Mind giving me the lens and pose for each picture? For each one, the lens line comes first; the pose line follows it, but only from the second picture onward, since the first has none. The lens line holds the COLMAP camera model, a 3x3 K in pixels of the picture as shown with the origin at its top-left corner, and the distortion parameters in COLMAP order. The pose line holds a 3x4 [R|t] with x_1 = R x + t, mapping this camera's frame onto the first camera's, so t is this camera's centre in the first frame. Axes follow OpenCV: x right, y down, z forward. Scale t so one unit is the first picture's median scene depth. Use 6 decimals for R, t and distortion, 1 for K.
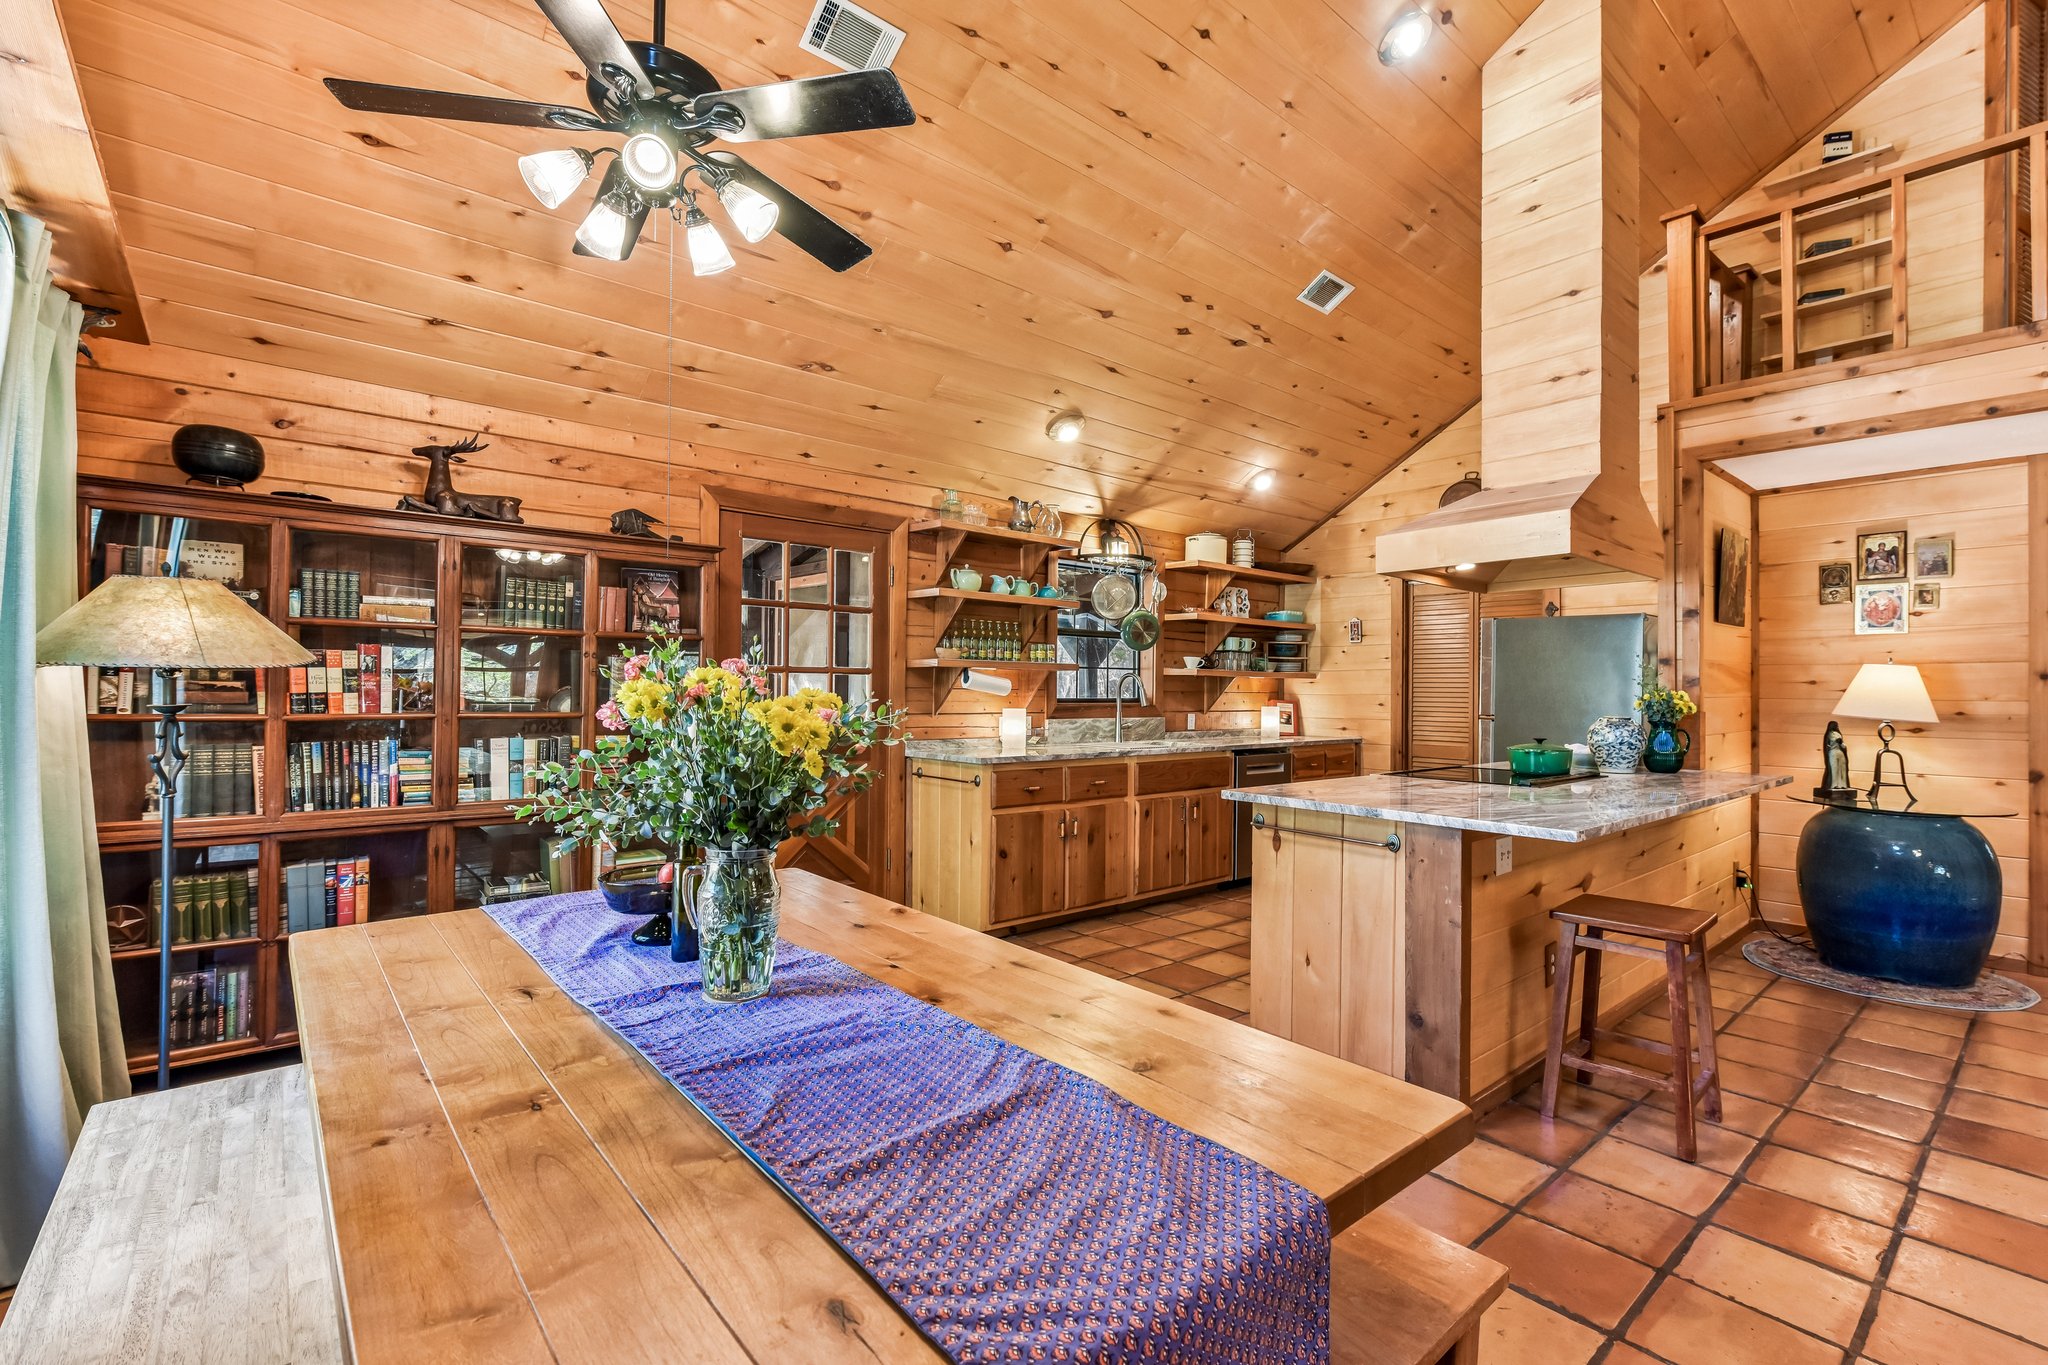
lens RADIAL K [[909.9, 0, 1038.0], [0, 909.9, 687.0], [0, 0, 1]] dist [0.002917, -0.002457]
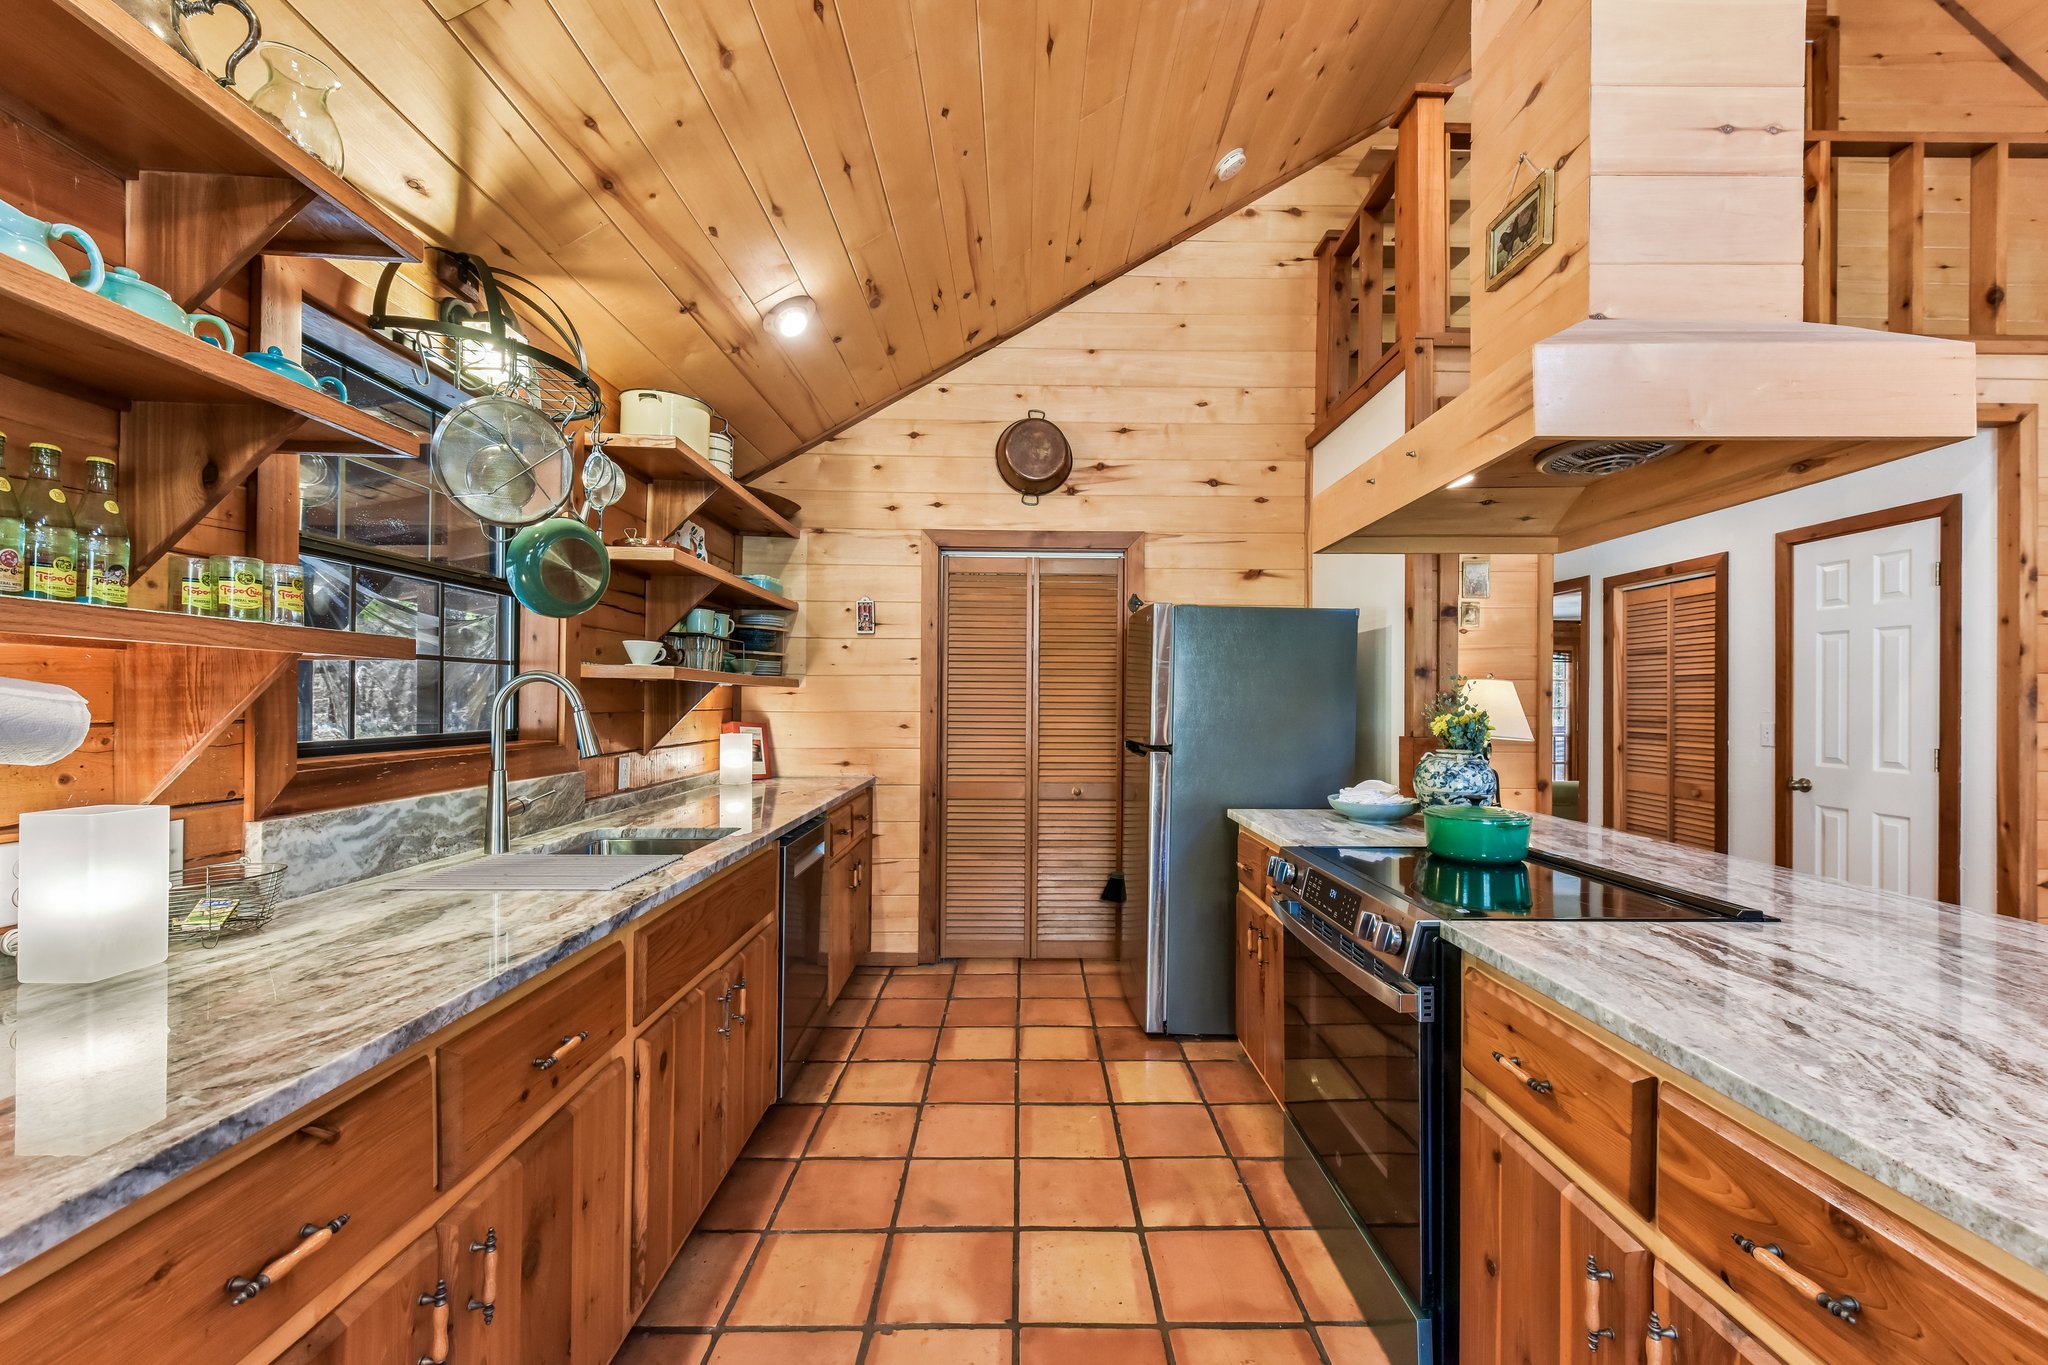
lens RADIAL K [[808.9, 0, 1031.5], [0, 808.9, 695.3], [0, 0, 1]] dist [0.006159, -0.002611]
pose [[0.648349, 0.001346, 0.761342, -0.033032], [-0.005298, 0.999982, 0.002744, -0.008949], [-0.761325, -0.005812, 0.648344, 0.767840]]
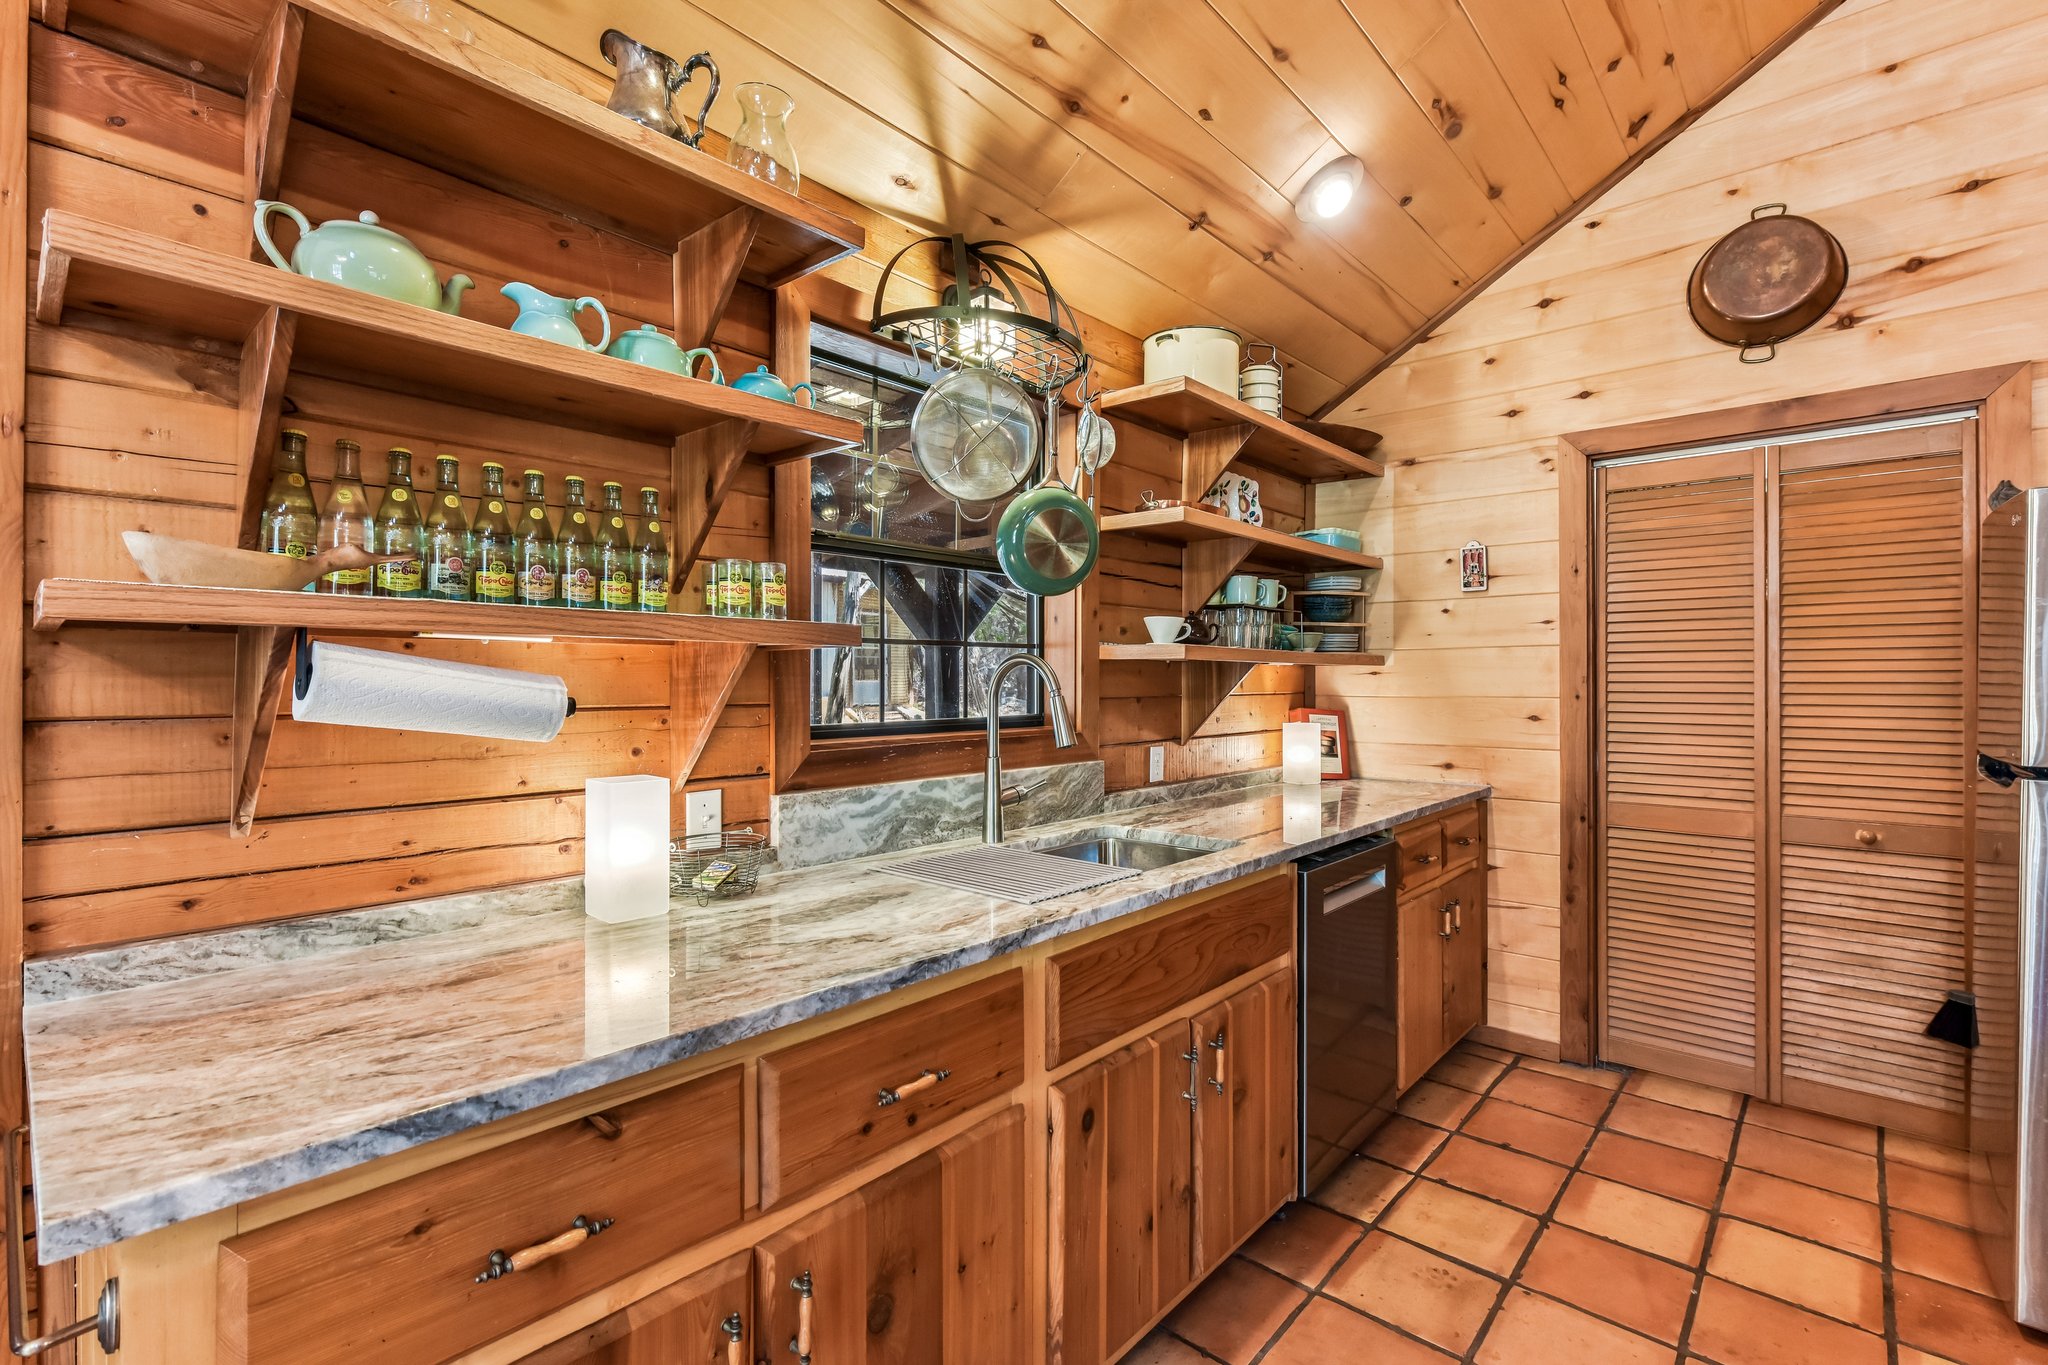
lens RADIAL K [[909.9, 0, 1027.7], [0, 909.9, 677.1], [0, 0, 1]] dist [0.002917, -0.002457]
pose [[0.992546, -0.008946, 0.121544, 0.072929], [0.008694, 0.999959, 0.002598, -0.008779], [-0.121562, -0.001522, 0.992583, 0.794517]]
